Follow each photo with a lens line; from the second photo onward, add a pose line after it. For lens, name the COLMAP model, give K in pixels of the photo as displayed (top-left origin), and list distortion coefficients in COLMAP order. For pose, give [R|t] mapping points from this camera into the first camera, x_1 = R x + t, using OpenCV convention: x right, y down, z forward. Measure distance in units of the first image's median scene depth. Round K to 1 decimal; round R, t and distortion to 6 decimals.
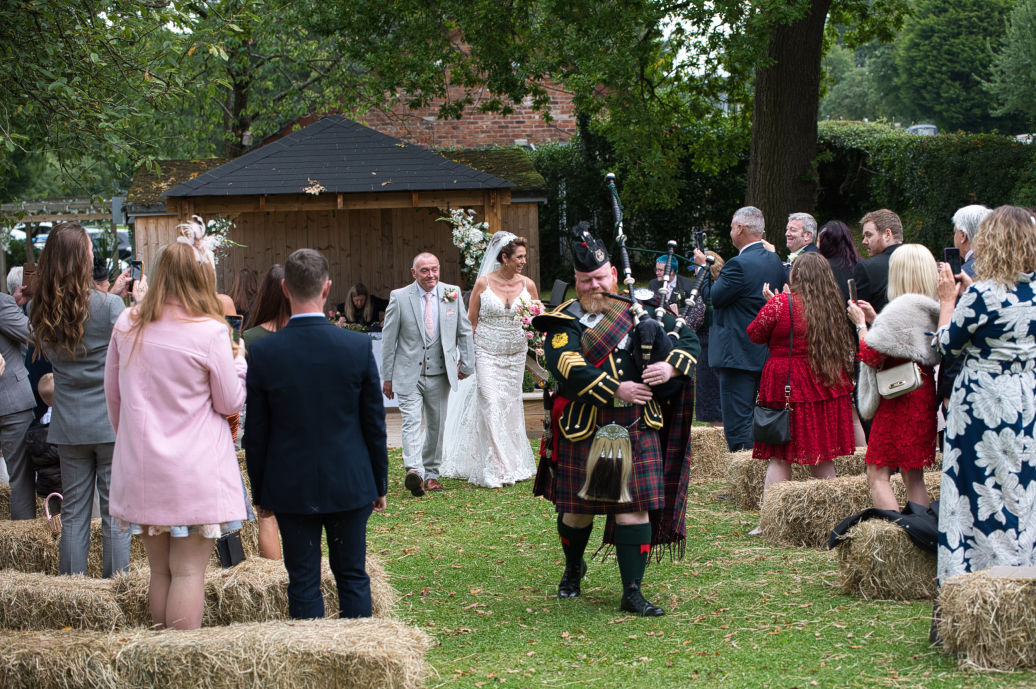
lens RADIAL K [[2088.4, 0, 517.9], [0, 2088.4, 344.8], [0, 0, 1]] dist [-0.175457, 0.000000]
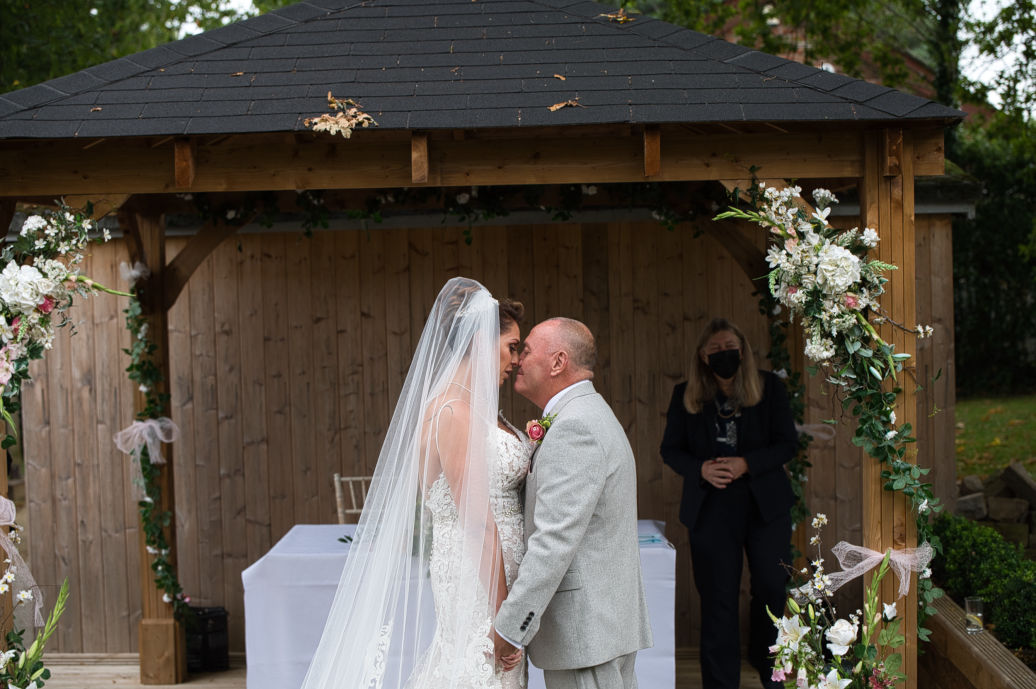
lens RADIAL K [[2088.4, 0, 517.9], [0, 2088.4, 344.1], [0, 0, 1]] dist [-0.175457, 0.000000]
pose [[0.991712, 0.007943, -0.128237, -0.028077], [-0.014119, 0.998780, -0.047319, -0.024775], [0.127705, 0.048737, 0.990614, 0.676853]]
